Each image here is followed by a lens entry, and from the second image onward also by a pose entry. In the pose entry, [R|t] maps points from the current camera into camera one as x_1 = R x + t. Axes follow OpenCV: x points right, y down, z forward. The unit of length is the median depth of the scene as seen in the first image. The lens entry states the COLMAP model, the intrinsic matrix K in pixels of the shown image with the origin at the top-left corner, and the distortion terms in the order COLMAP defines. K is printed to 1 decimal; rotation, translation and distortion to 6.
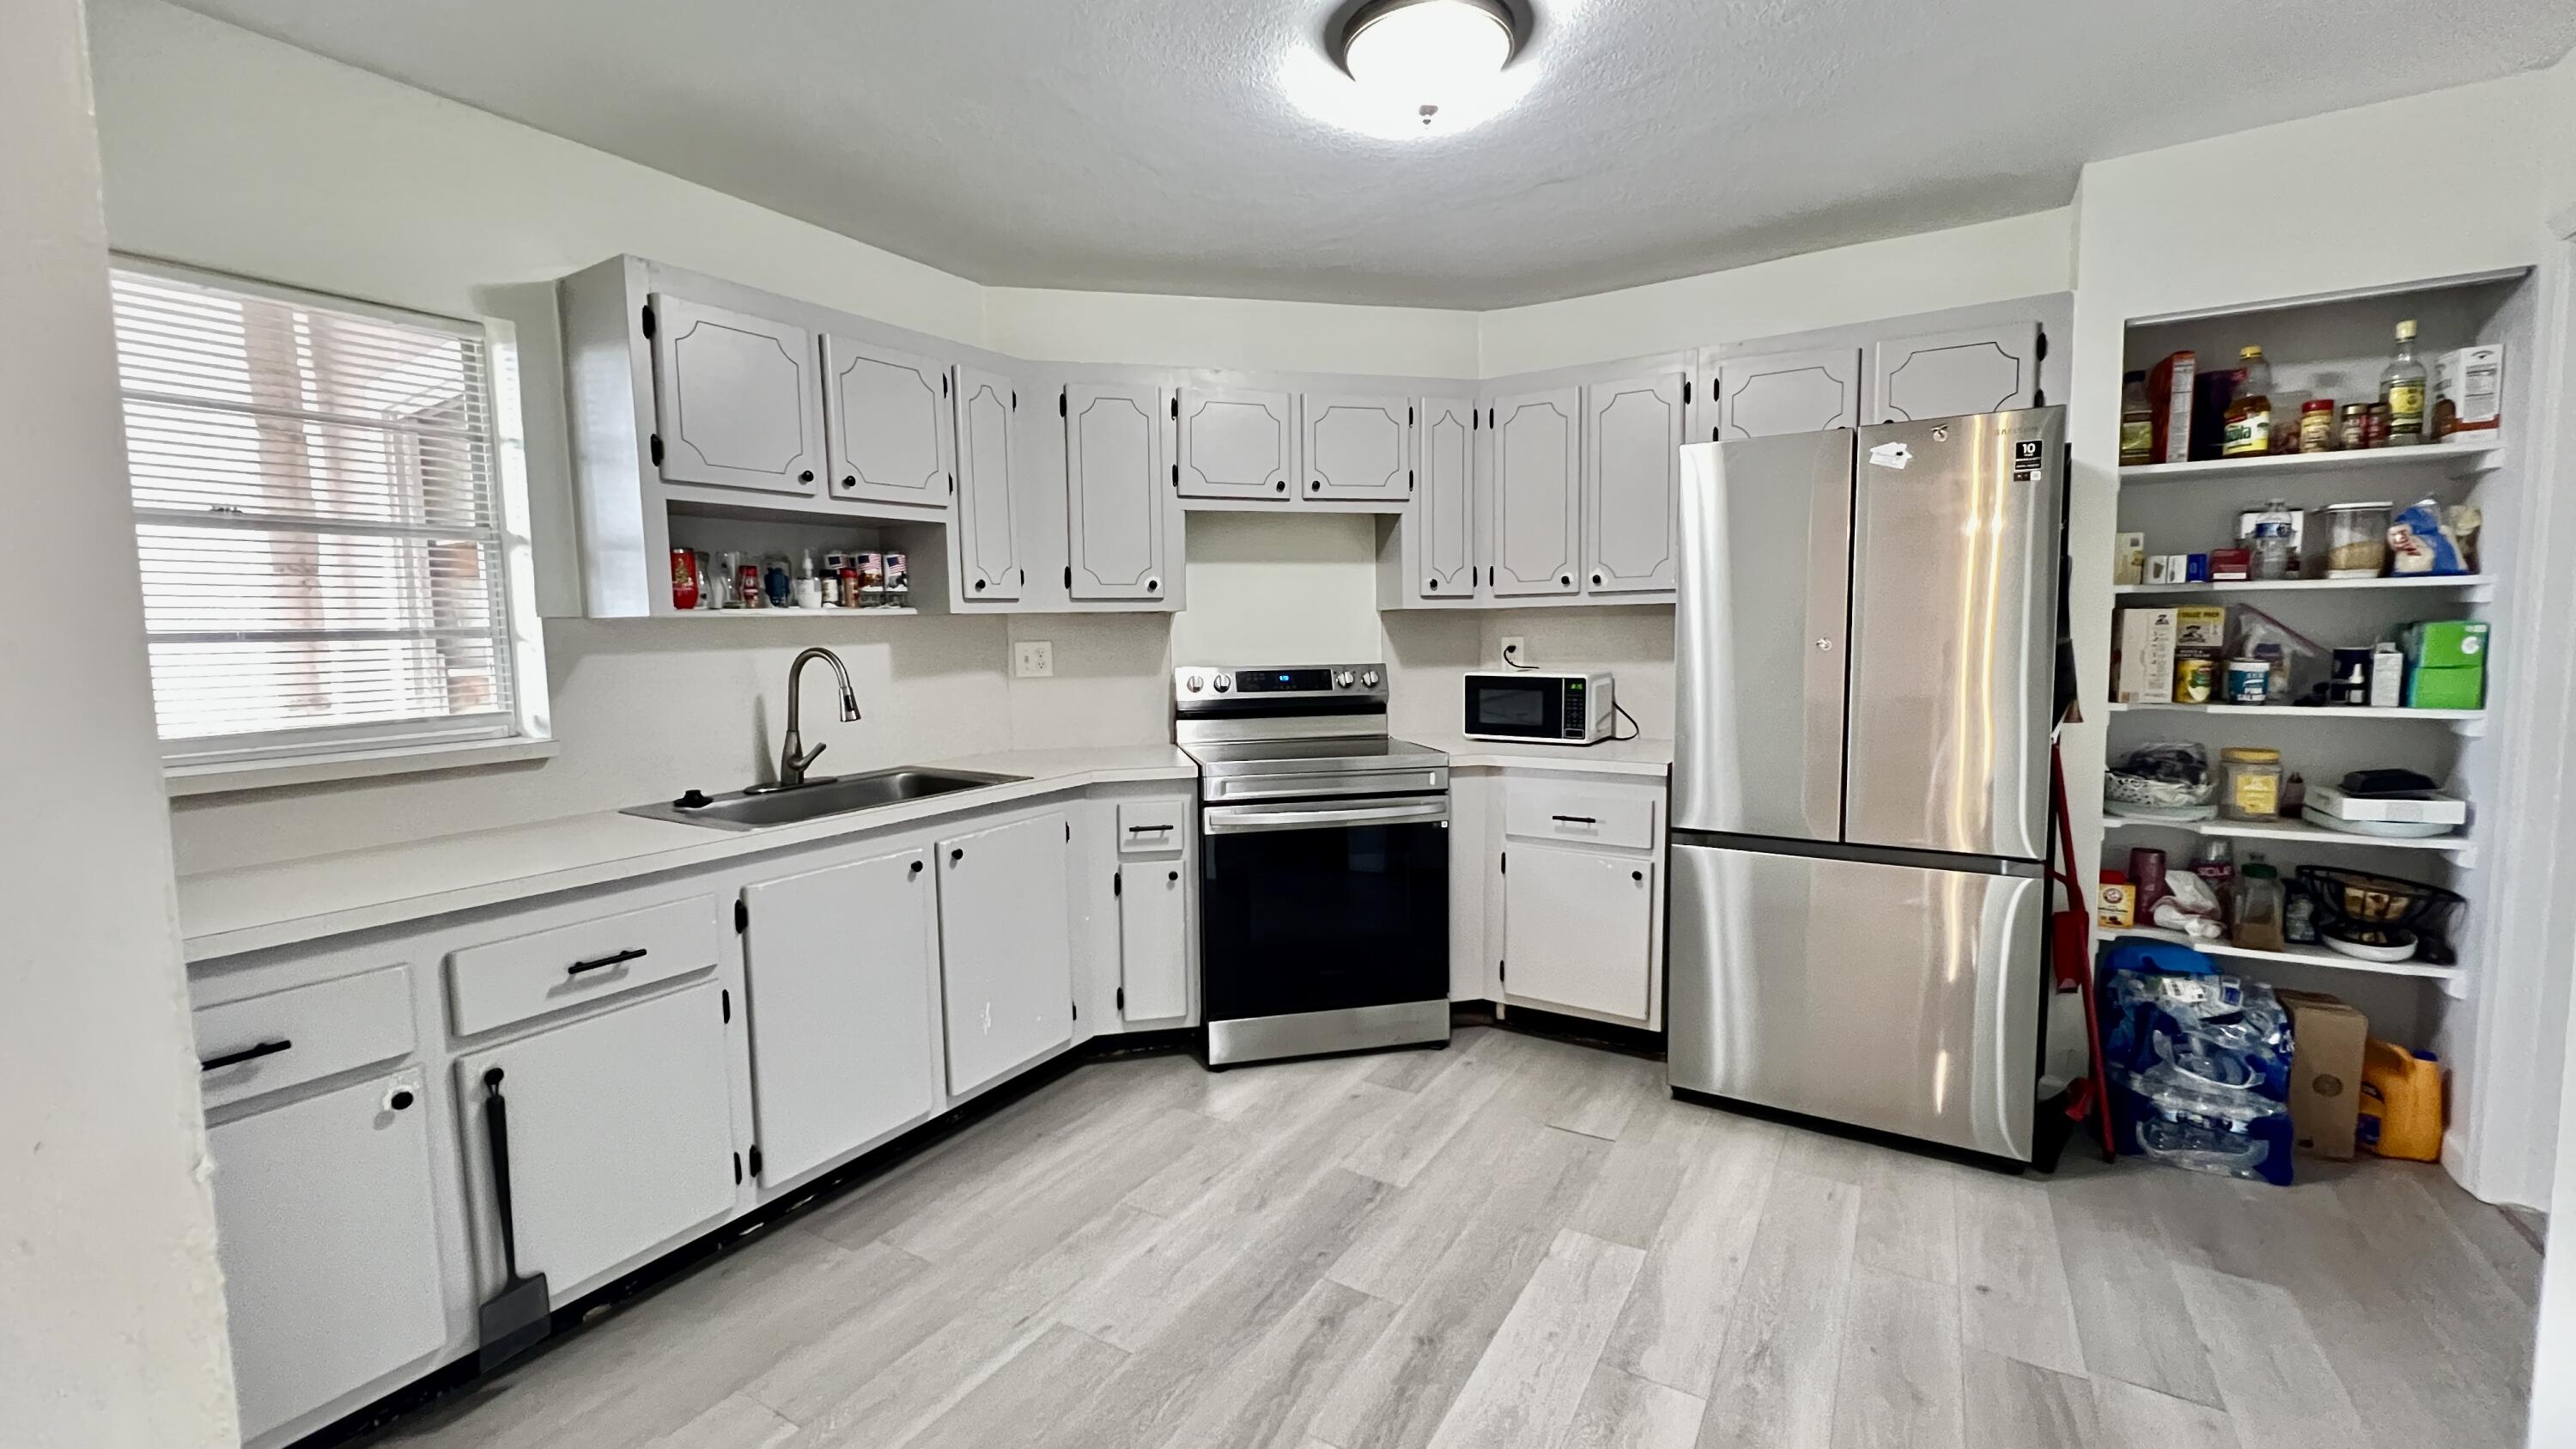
lens RADIAL K [[1034.9, 0, 1293.5], [0, 1034.9, 715.8], [0, 0, 1]] dist [0.001912, 0.000416]
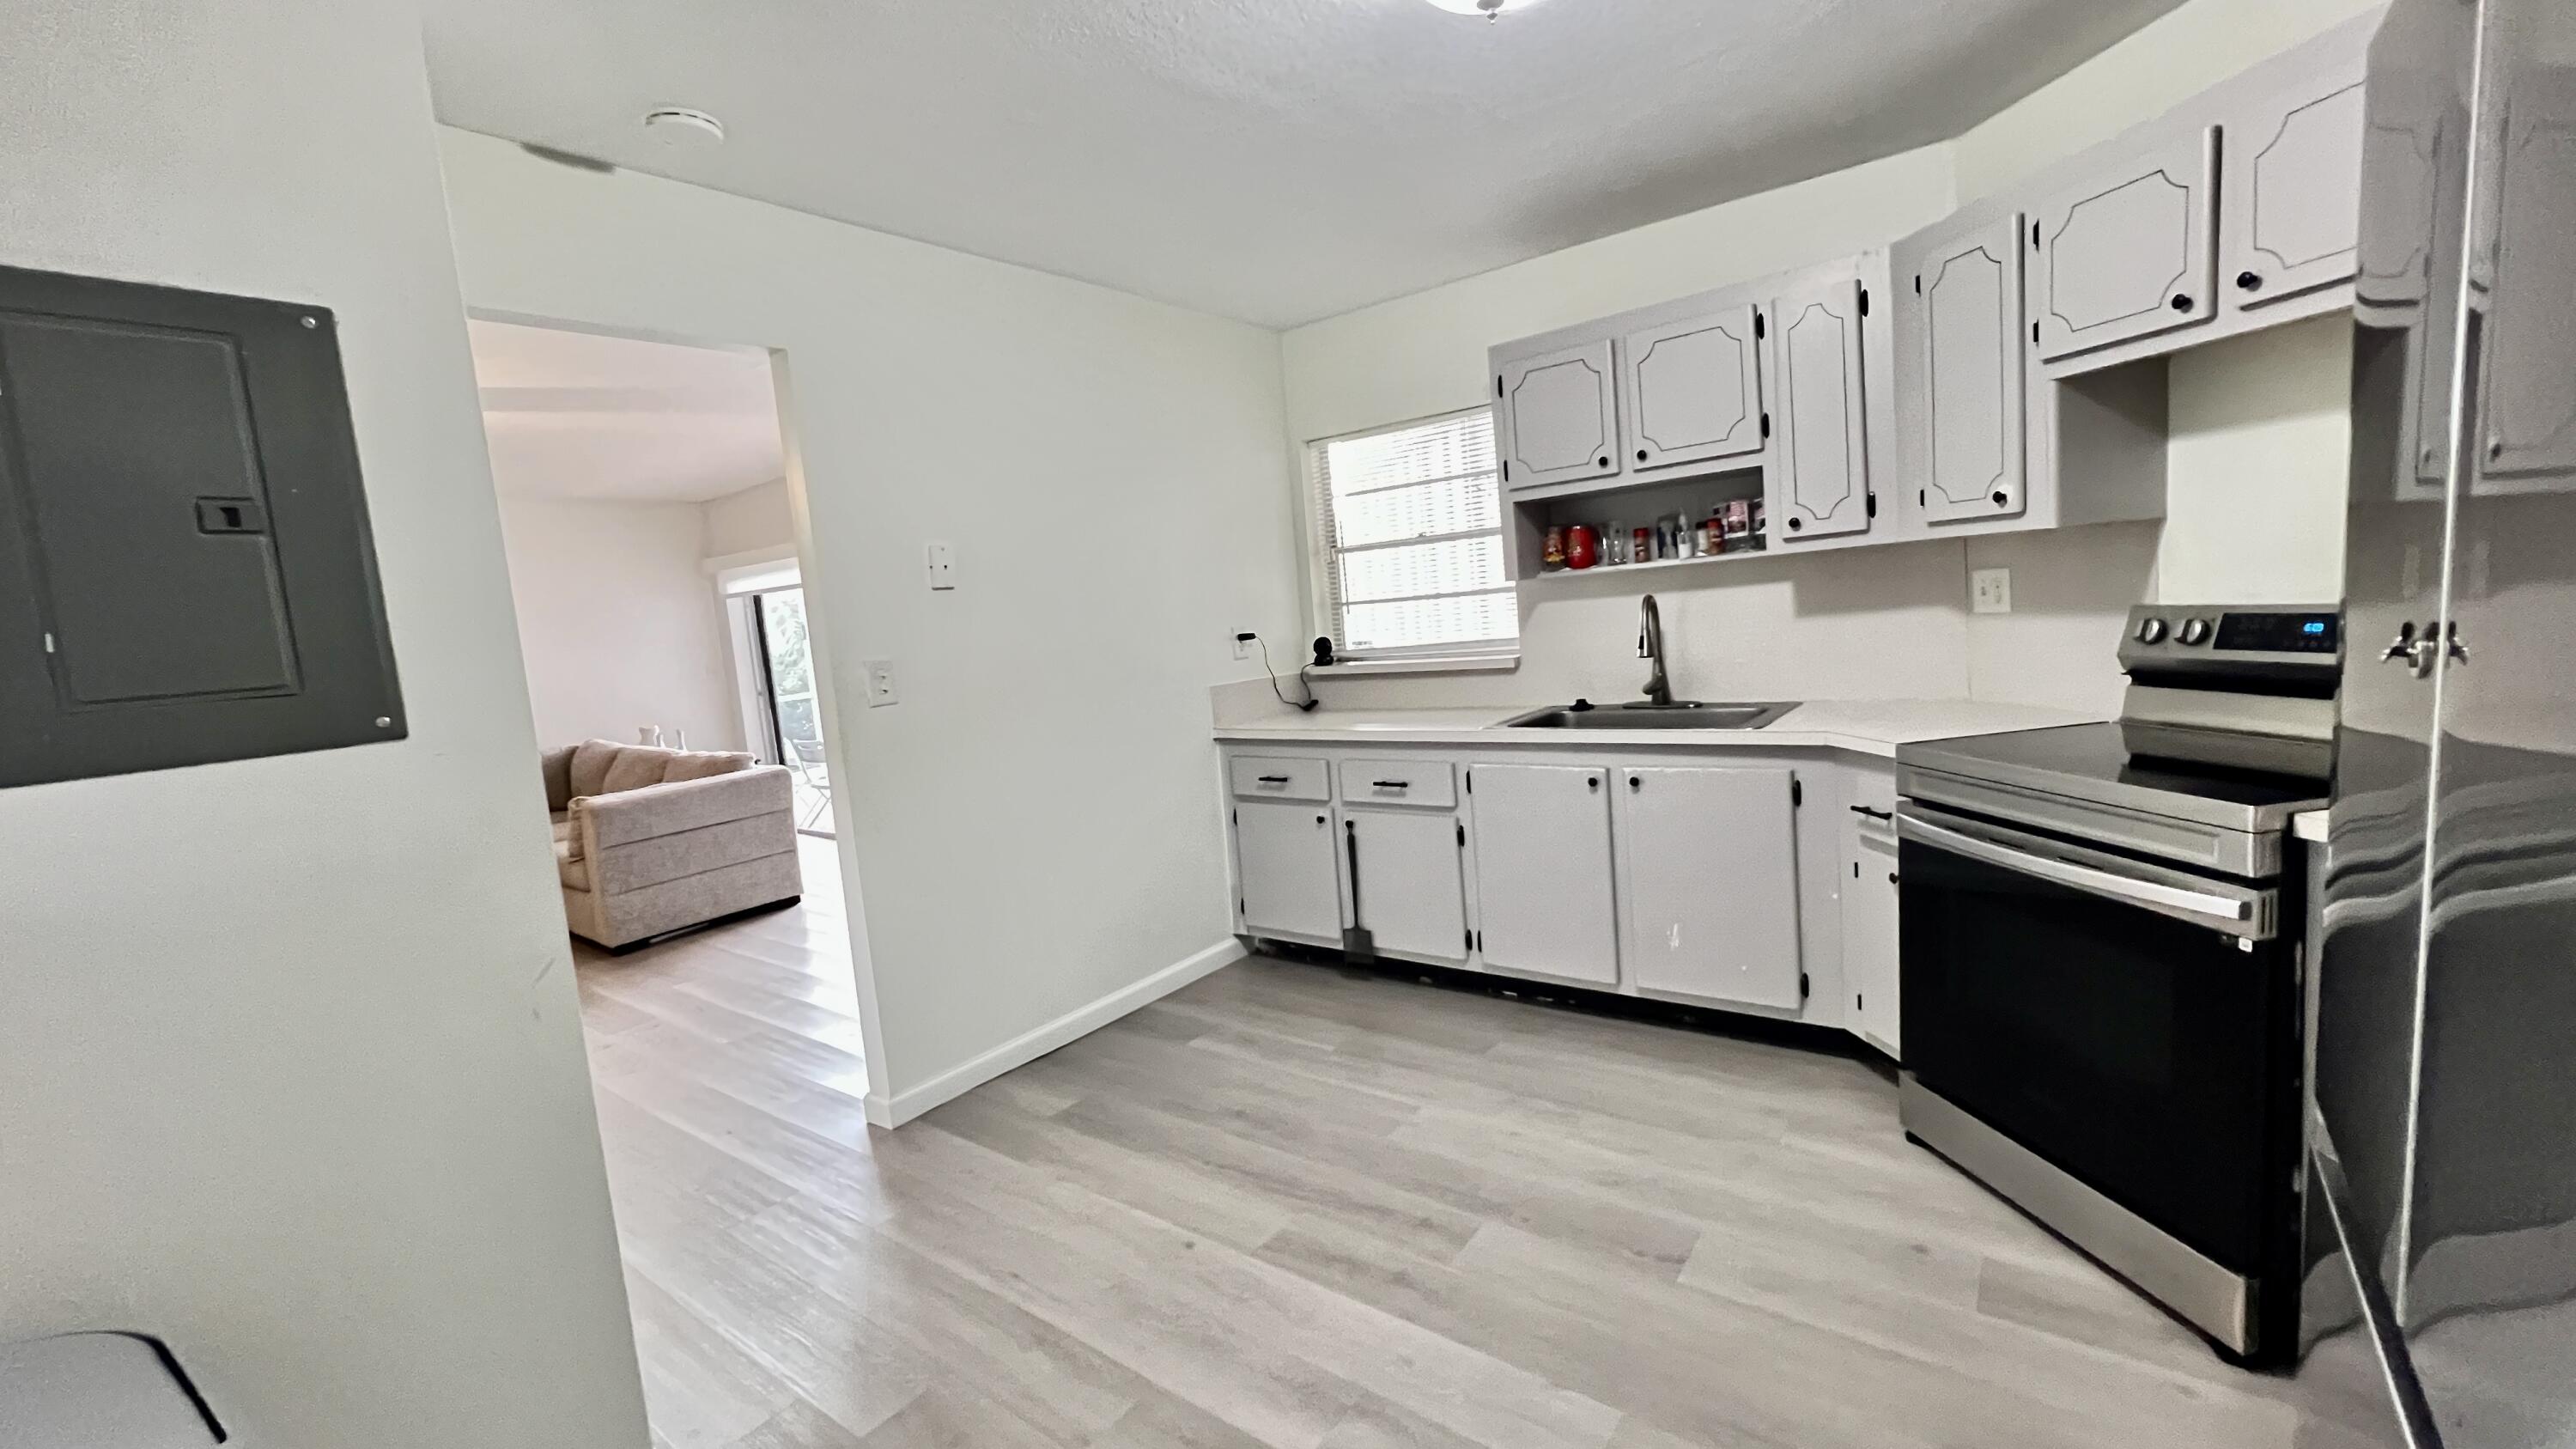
lens RADIAL K [[1034.9, 0, 1279.5], [0, 1034.9, 723.3], [0, 0, 1]] dist [0.001912, 0.000416]
pose [[-0.089006, 0.138843, -0.986307, 0.756807], [0.002741, 0.990267, 0.139153, -0.082740], [0.996027, 0.009682, -0.088521, 0.646119]]
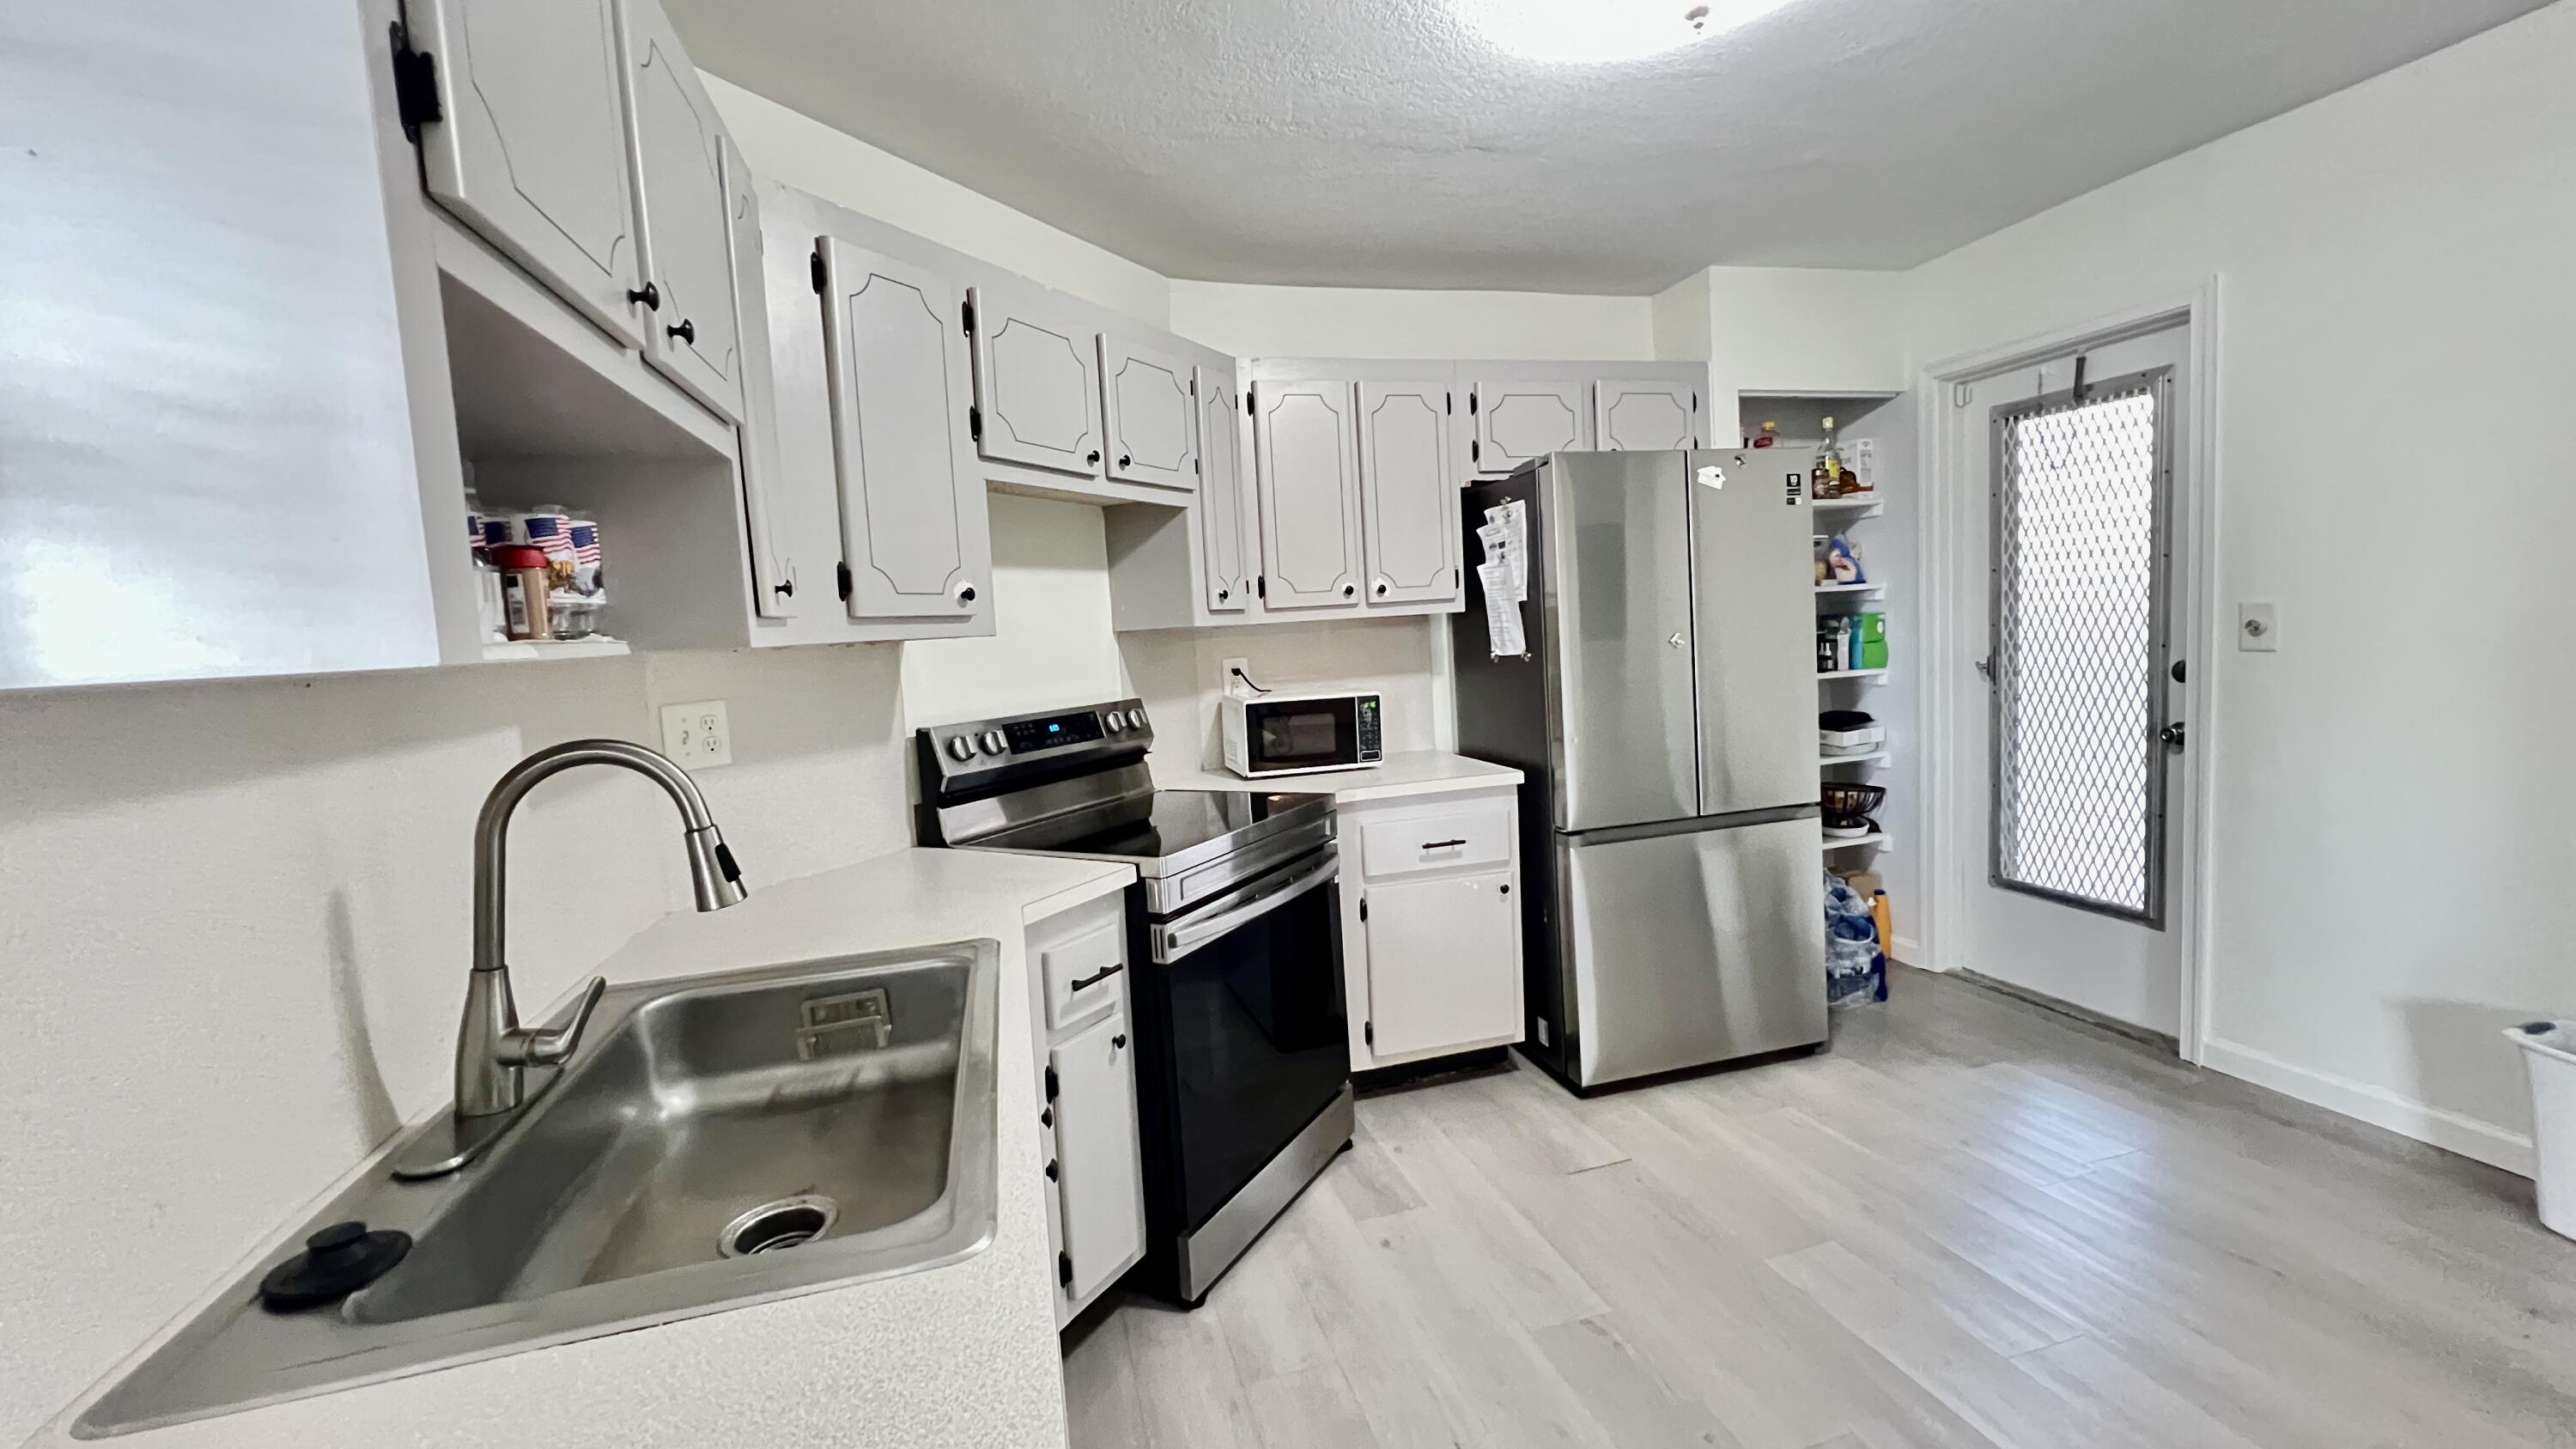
lens RADIAL K [[1034.9, 0, 1284.2], [0, 1034.9, 715.7], [0, 0, 1]] dist [0.001912, 0.000416]
pose [[0.674874, -0.086171, 0.732885, -0.545820], [0.109955, 0.993814, 0.015599, -0.049521], [-0.729696, 0.070057, 0.680174, 0.510044]]
